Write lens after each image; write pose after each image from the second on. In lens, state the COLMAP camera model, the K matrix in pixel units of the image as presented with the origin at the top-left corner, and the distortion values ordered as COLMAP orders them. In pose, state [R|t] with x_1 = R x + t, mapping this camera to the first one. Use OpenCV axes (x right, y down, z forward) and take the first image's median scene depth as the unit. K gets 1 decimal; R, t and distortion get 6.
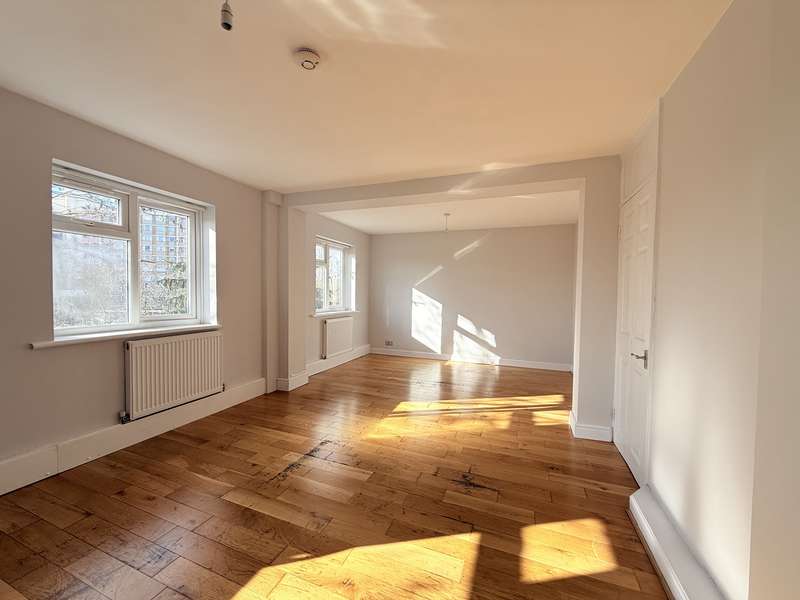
lens RADIAL K [[317.9, 0, 400.0], [0, 317.9, 300.0], [0, 0, 1]] dist [-0.003266, 0.000636]
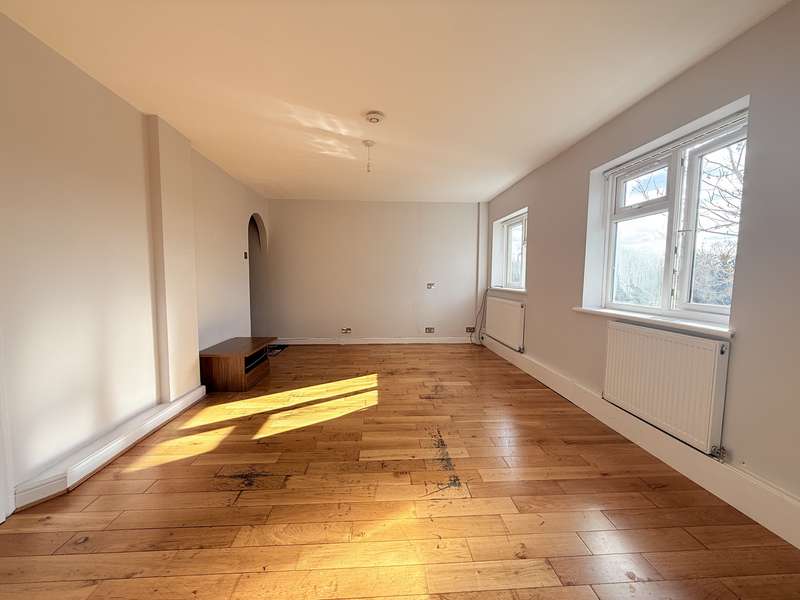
lens RADIAL K [[317.9, 0, 400.0], [0, 317.9, 300.0], [0, 0, 1]] dist [-0.003266, 0.000636]
pose [[-0.897655, 0.010116, -0.440582, 0.213663], [-0.036385, 0.994622, 0.096968, -0.010298], [0.439193, 0.103074, -0.892460, 1.865288]]
